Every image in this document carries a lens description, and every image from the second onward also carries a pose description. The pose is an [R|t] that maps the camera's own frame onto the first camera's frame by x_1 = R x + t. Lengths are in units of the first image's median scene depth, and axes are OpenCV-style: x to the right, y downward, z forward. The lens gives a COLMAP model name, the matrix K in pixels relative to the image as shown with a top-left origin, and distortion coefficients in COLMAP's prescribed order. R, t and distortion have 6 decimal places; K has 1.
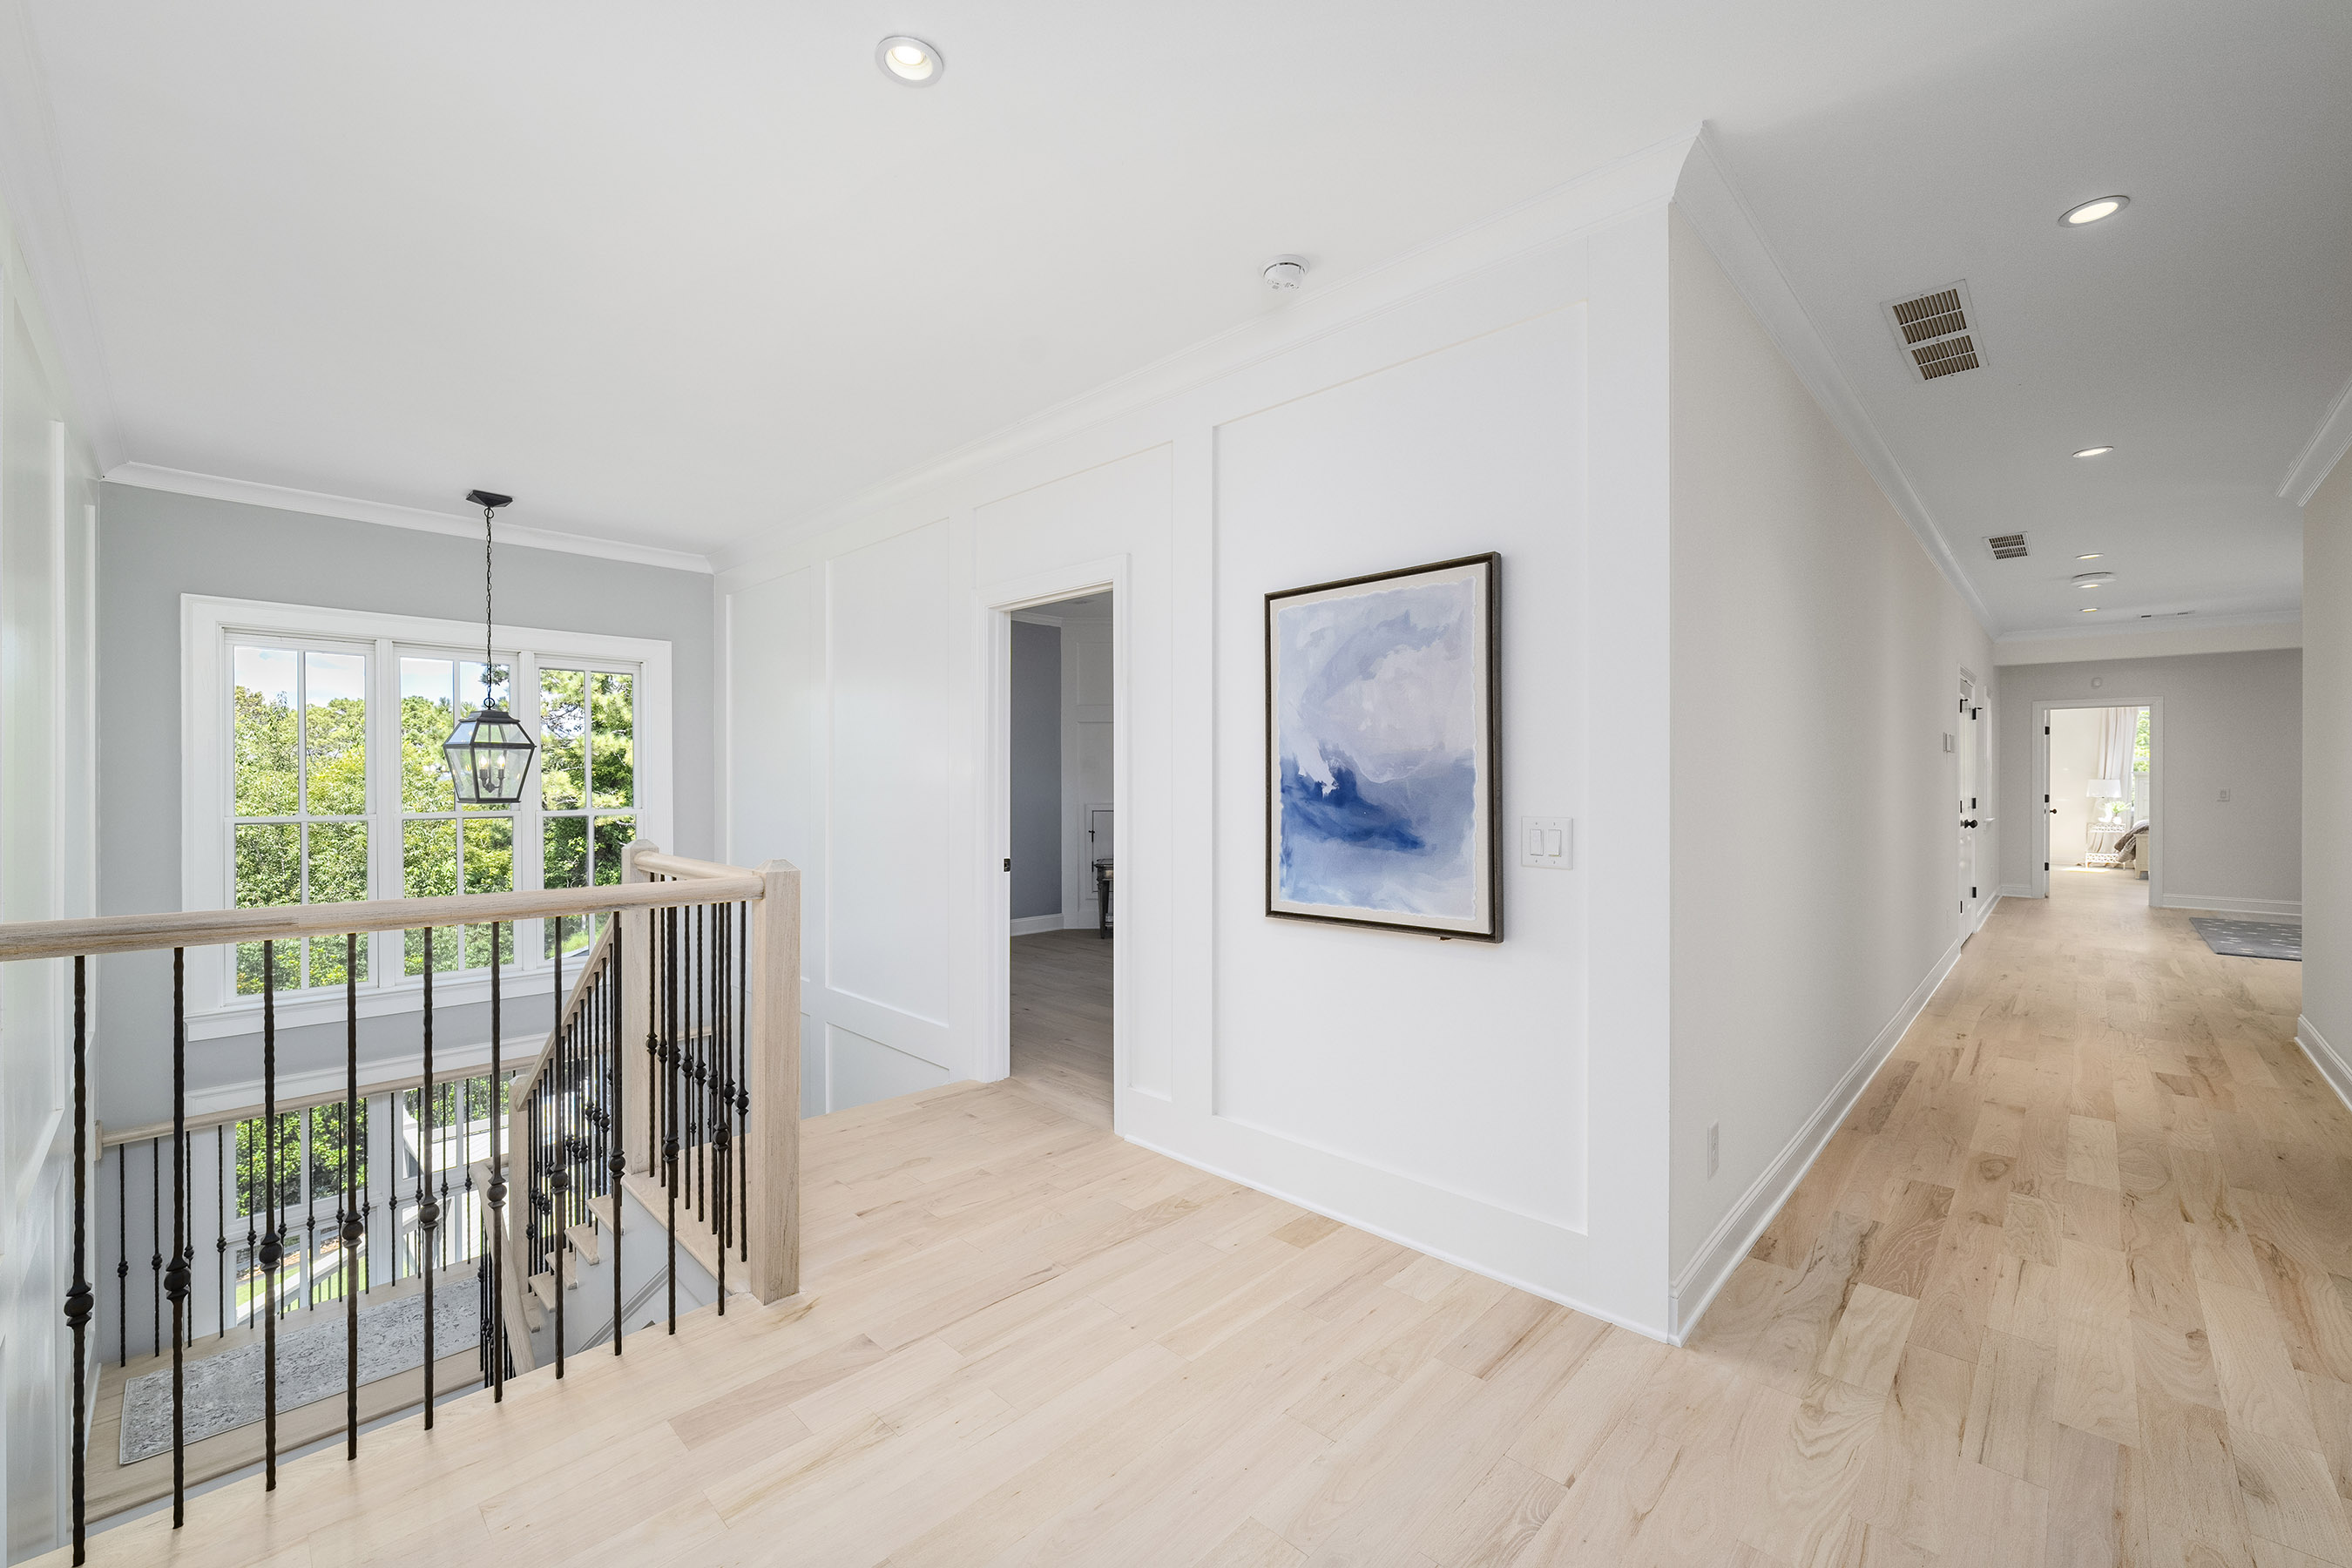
lens RADIAL K [[947.9, 0, 1175.8], [0, 947.9, 785.7], [0, 0, 1]] dist [-0.000244, -0.000013]
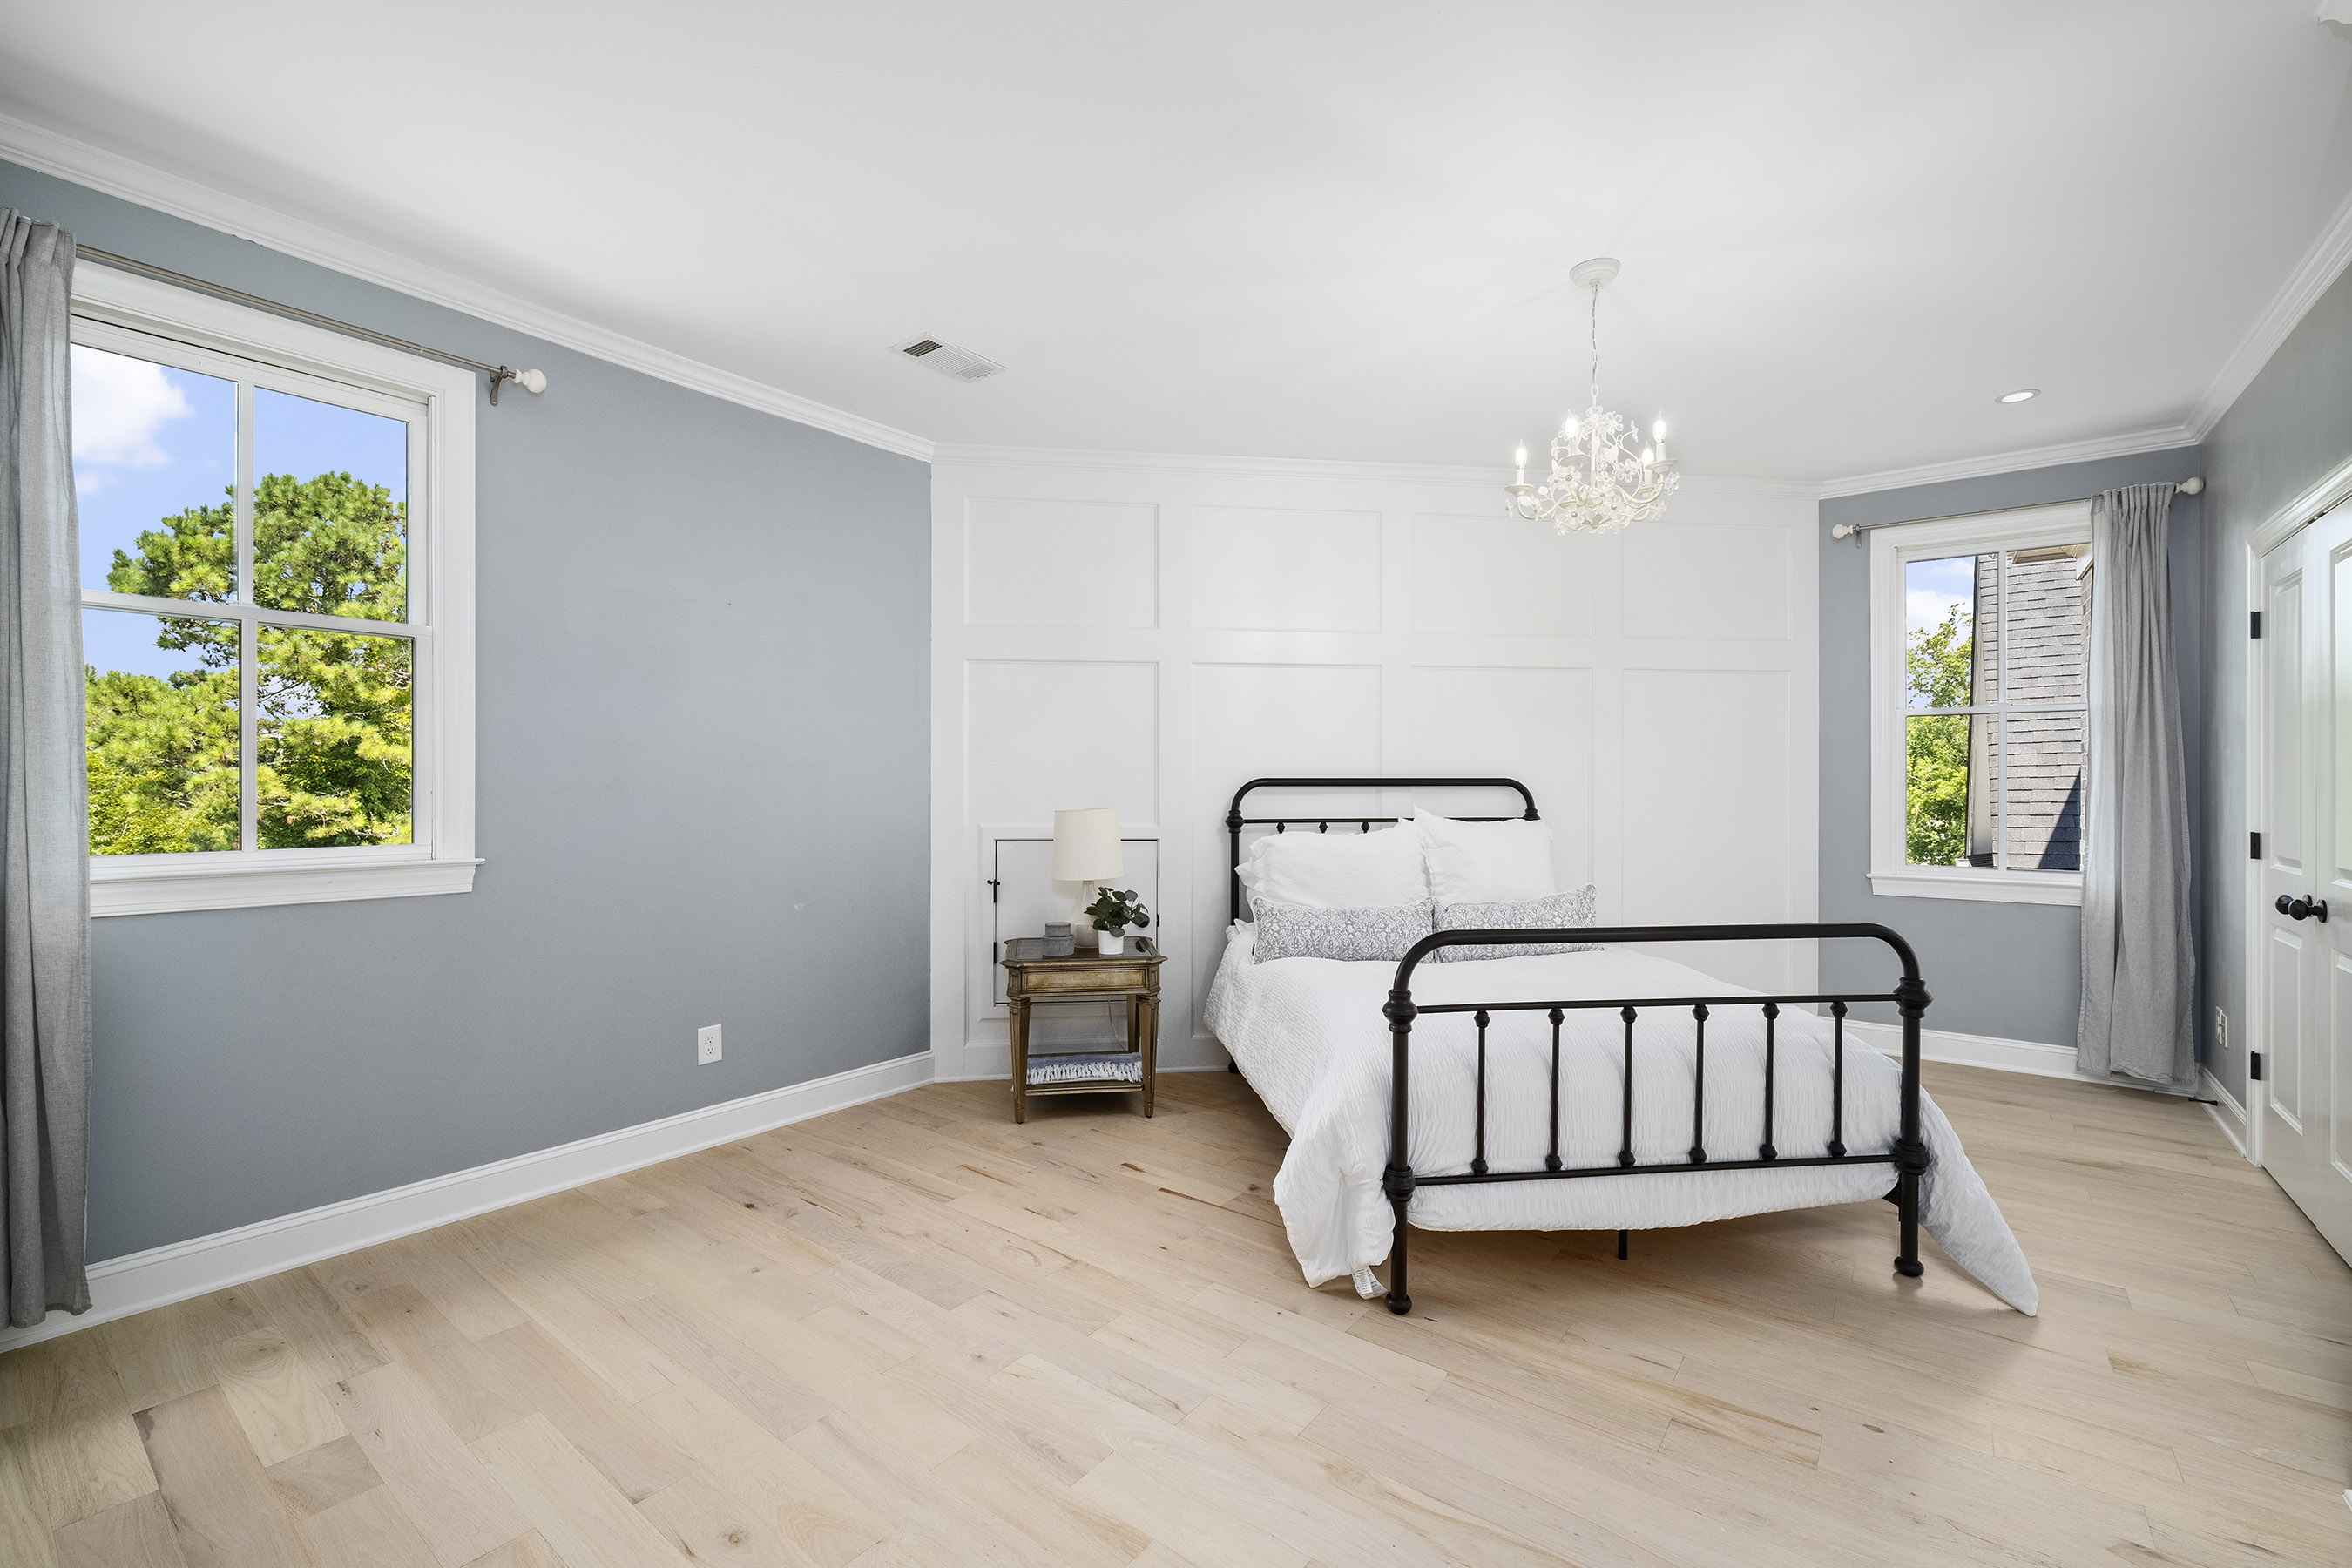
lens RADIAL K [[981.0, 0, 1177.1], [0, 981.0, 790.0], [0, 0, 1]] dist [0.000092, 0.000020]
pose [[0.993264, 0.007916, 0.115602, -0.015252], [-0.007890, 0.999969, -0.000683, -0.000475], [-0.115604, -0.000234, 0.993295, 0.136988]]
